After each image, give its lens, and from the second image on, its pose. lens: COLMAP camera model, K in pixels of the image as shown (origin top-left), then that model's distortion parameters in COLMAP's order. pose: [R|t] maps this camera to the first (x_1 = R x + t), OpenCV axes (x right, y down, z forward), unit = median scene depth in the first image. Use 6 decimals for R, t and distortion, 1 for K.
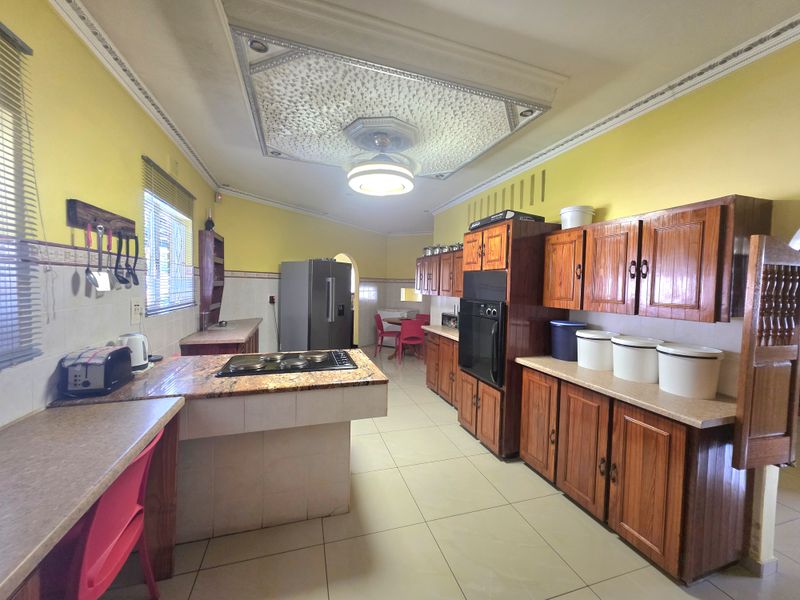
lens RADIAL K [[317.8, 0, 397.0], [0, 317.8, 297.4], [0, 0, 1]] dist [0.002532, -0.000079]
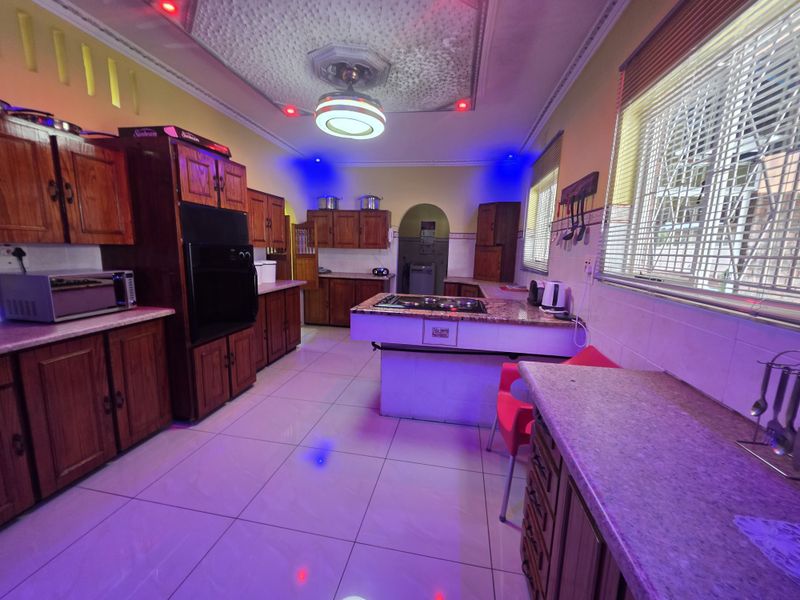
lens RADIAL K [[317.8, 0, 400.4], [0, 317.8, 302.4], [0, 0, 1]] dist [0.002532, -0.000079]
pose [[-0.886641, -0.117354, 0.447321, -0.568629], [-0.023264, 0.977361, 0.210297, -0.029377], [-0.461873, 0.176052, -0.869298, 1.568830]]
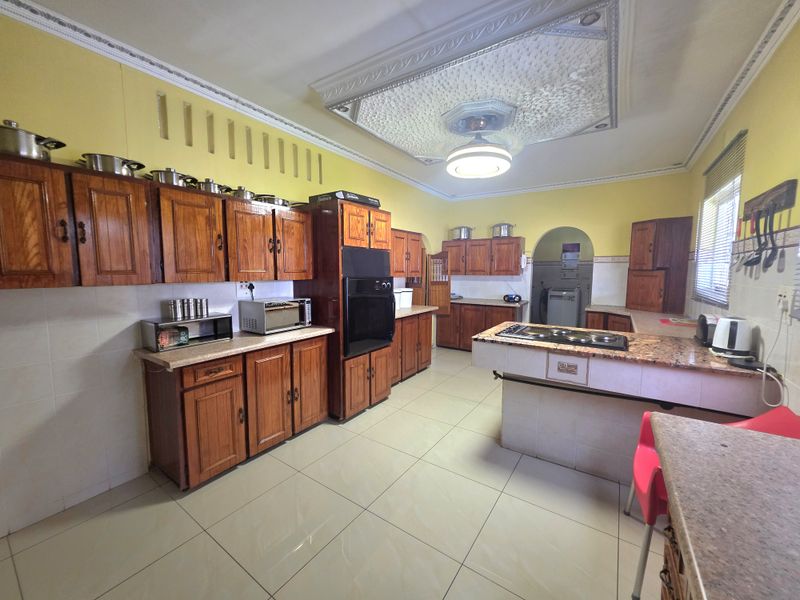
lens RADIAL K [[317.8, 0, 404.0], [0, 317.8, 301.7], [0, 0, 1]] dist [0.002532, -0.000079]
pose [[-0.624499, -0.097574, 0.774907, -0.633668], [0.018372, 0.990056, 0.139470, -0.055607], [-0.780809, 0.101335, -0.616496, 1.586237]]
